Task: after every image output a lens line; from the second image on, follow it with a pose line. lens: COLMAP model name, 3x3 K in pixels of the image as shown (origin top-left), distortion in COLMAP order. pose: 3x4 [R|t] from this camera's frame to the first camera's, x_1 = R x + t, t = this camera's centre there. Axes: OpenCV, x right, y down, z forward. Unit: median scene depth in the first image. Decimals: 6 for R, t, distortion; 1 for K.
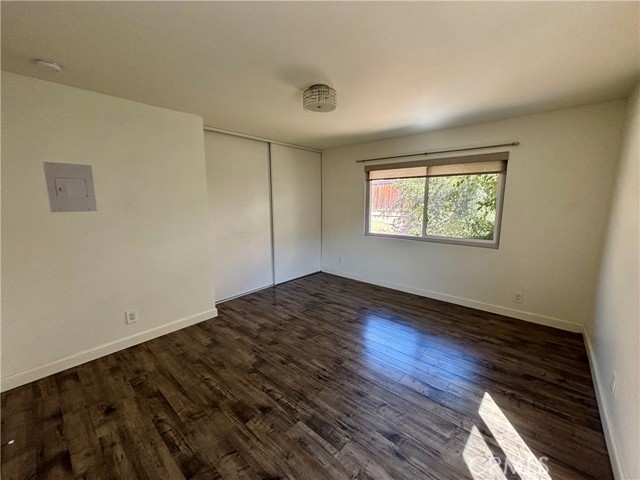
lens RADIAL K [[258.3, 0, 322.1], [0, 258.3, 239.2], [0, 0, 1]] dist [0.017258, 0.000148]
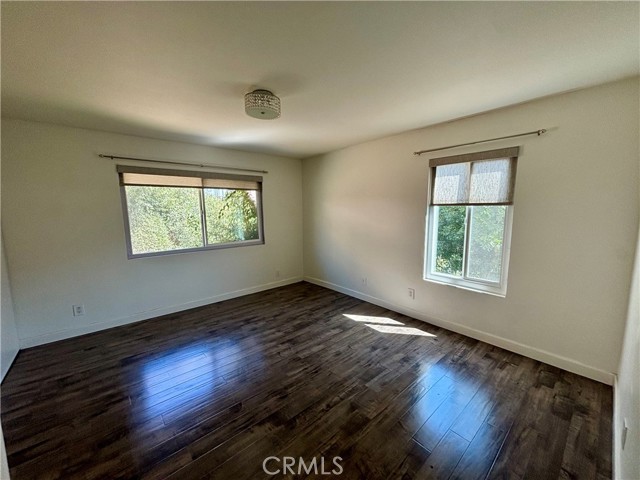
lens RADIAL K [[258.3, 0, 317.4], [0, 258.3, 239.8], [0, 0, 1]] dist [0.017258, 0.000148]
pose [[0.144380, -0.120100, 0.982207, -0.662392], [0.164704, 0.981677, 0.095825, -0.072211], [-0.975719, 0.147939, 0.161516, 0.487920]]
